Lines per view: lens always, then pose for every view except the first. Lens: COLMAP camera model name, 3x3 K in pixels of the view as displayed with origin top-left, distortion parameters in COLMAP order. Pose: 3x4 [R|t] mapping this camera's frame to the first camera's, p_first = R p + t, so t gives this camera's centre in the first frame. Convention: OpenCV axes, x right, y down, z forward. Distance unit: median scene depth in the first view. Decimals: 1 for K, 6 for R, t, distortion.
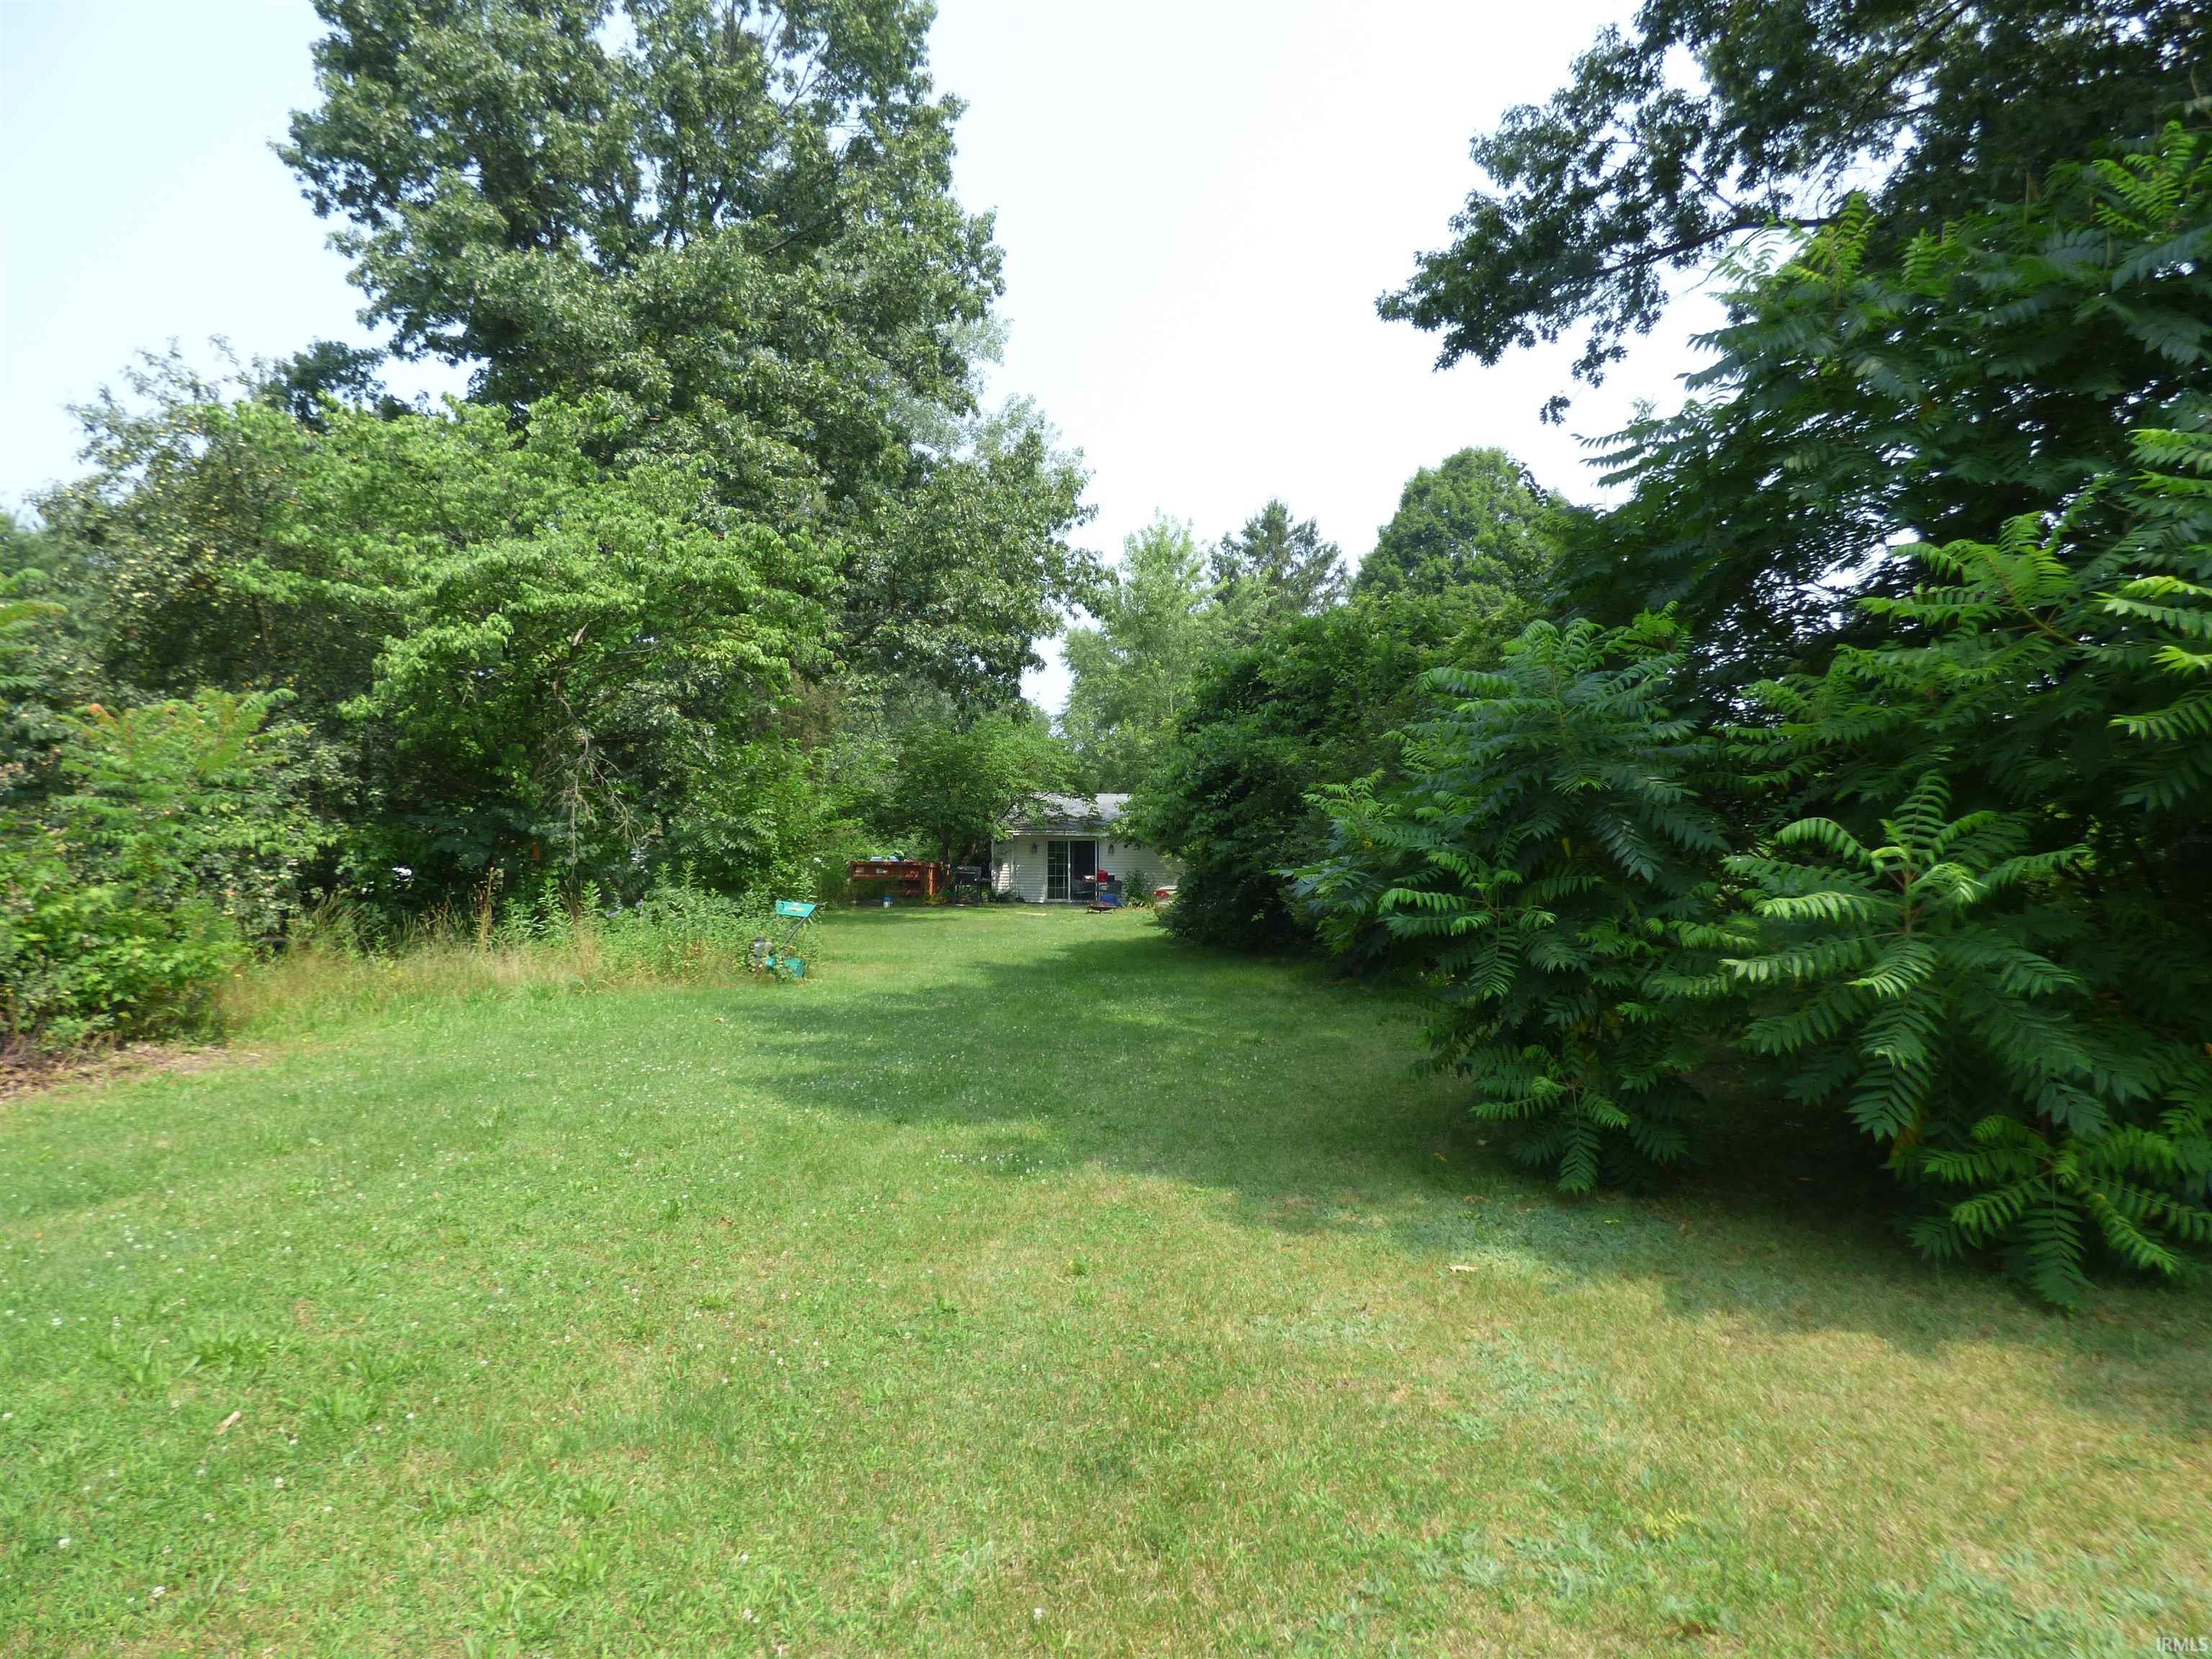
lens RADIAL K [[1387.3, 0, 1106.2], [0, 1387.3, 829.1], [0, 0, 1]] dist [0.002350, 0.000053]
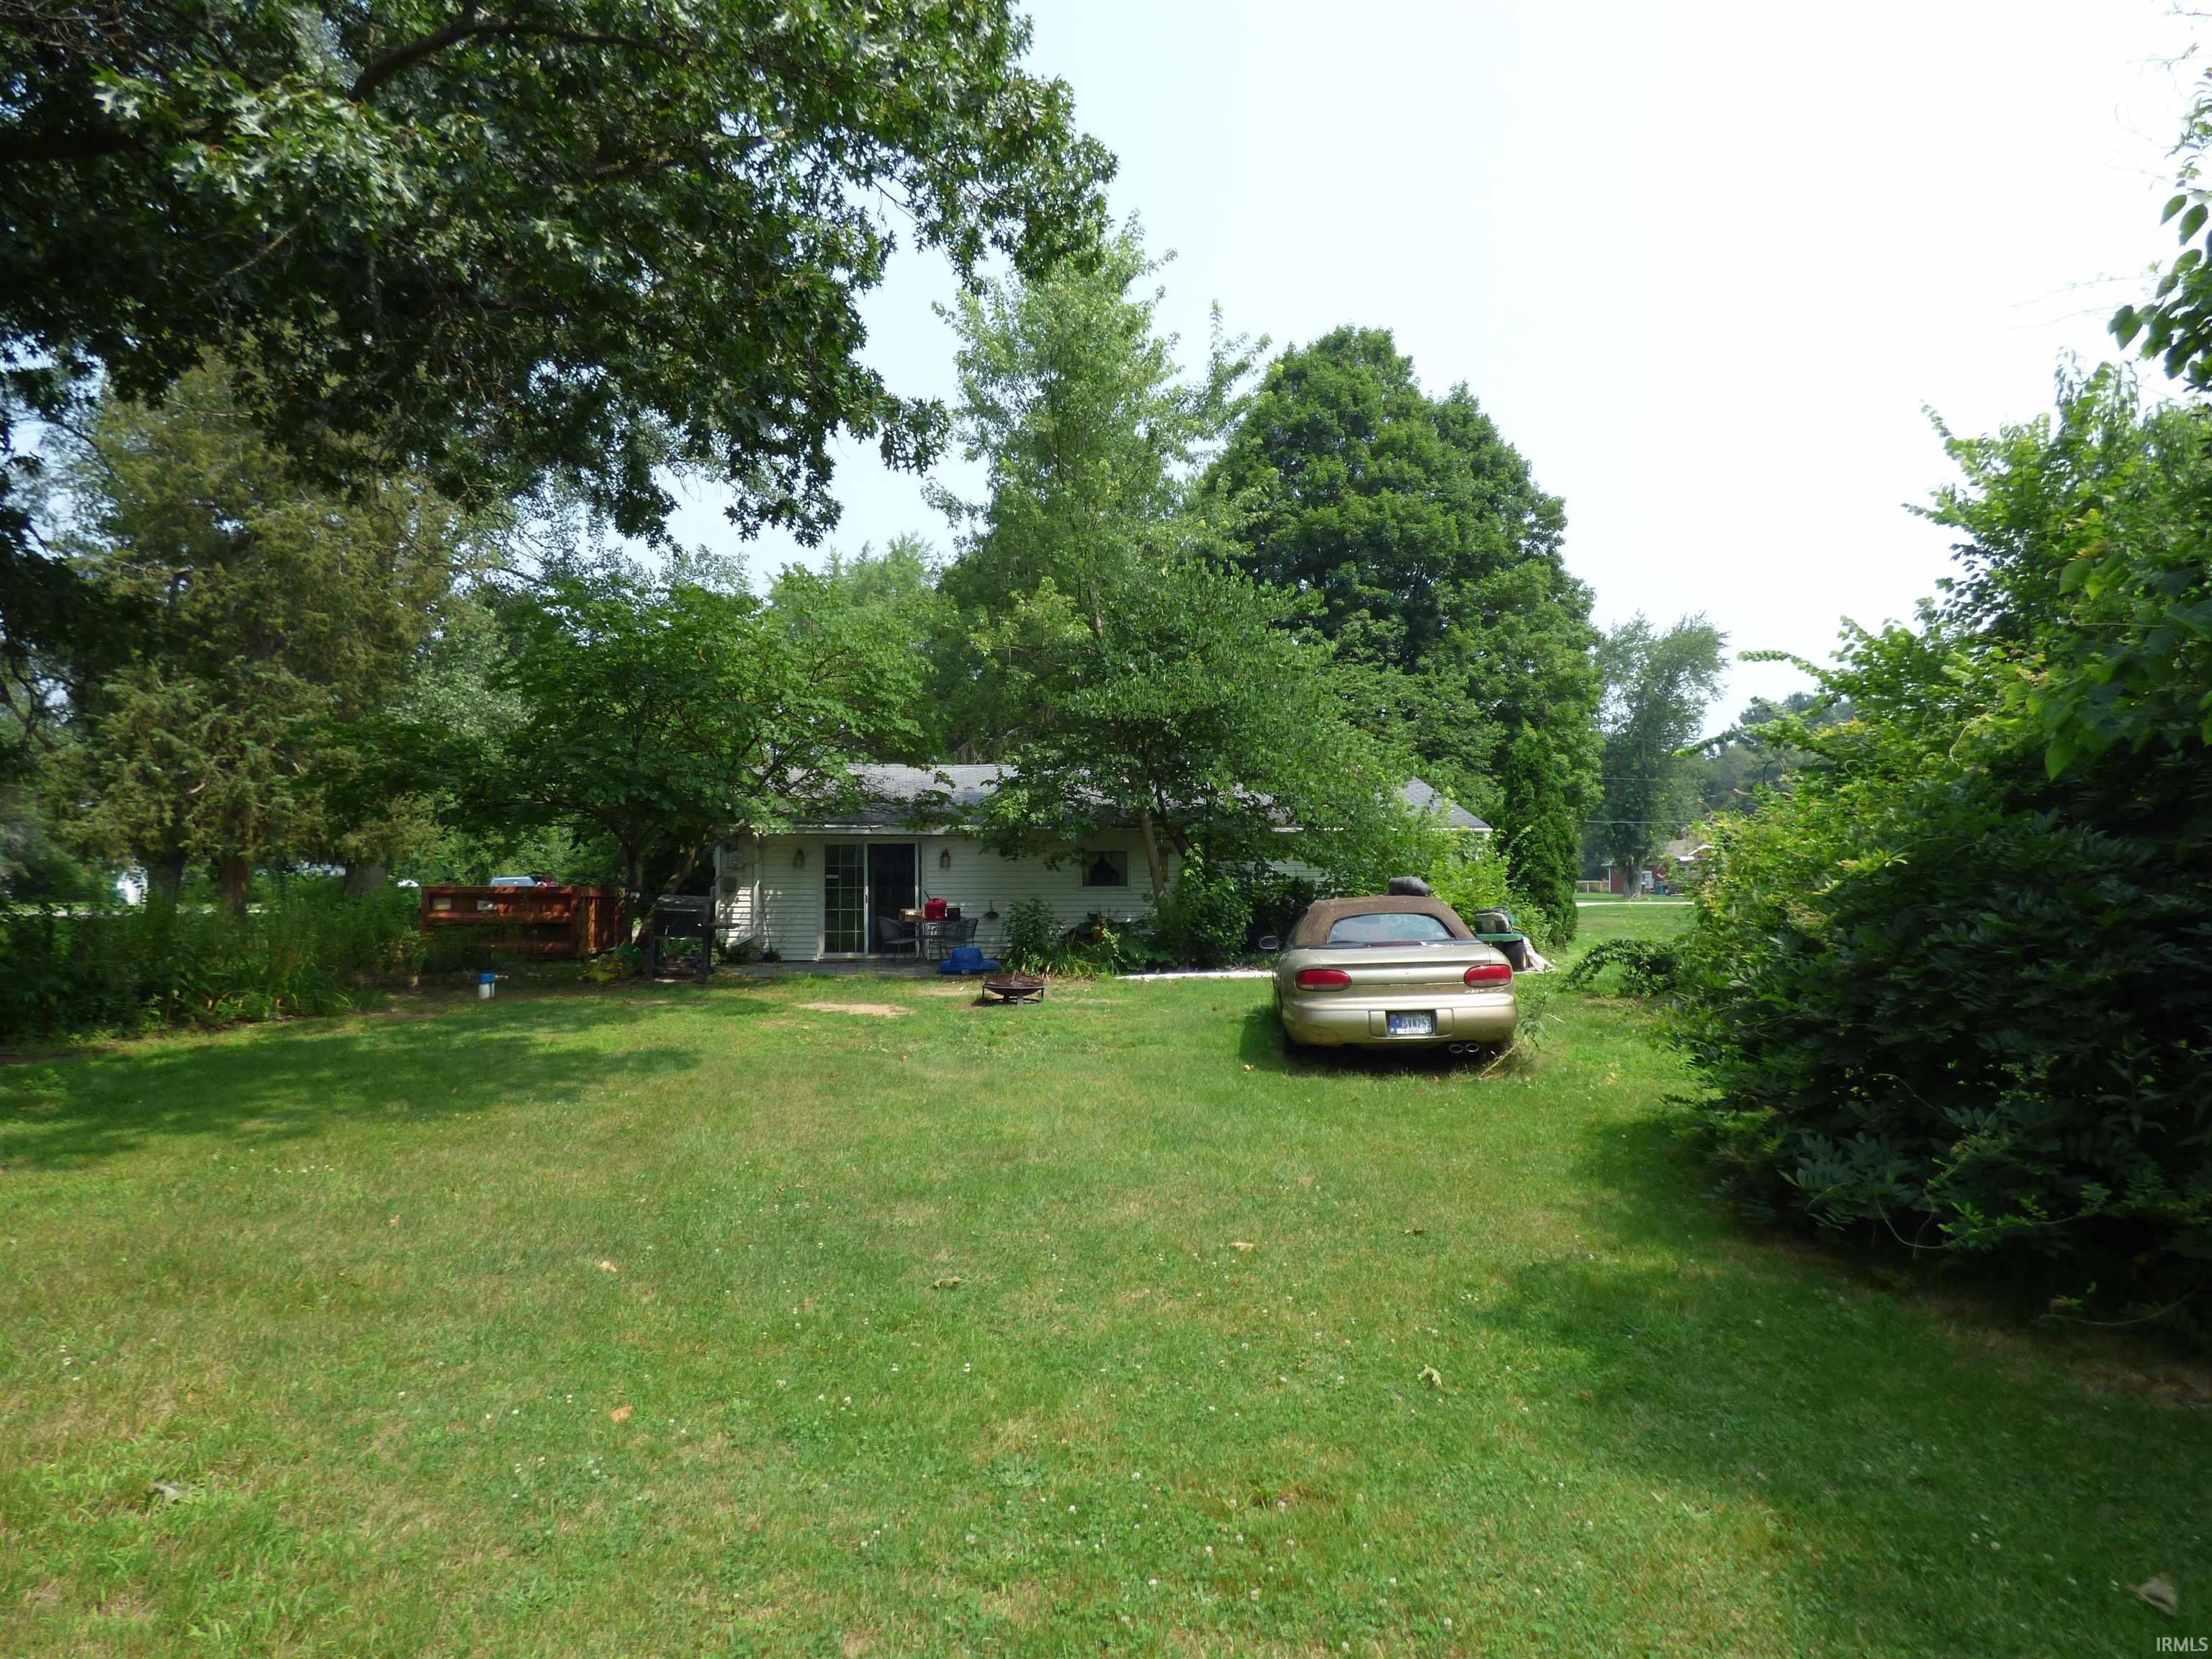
lens RADIAL K [[1387.3, 0, 1113.7], [0, 1387.3, 830.0], [0, 0, 1]] dist [0.002350, 0.000053]
pose [[0.970056, 0.004822, 0.242834, -0.064317], [-0.002798, 0.999958, -0.008678, 0.007154], [-0.242866, 0.007739, 0.970029, 0.455837]]
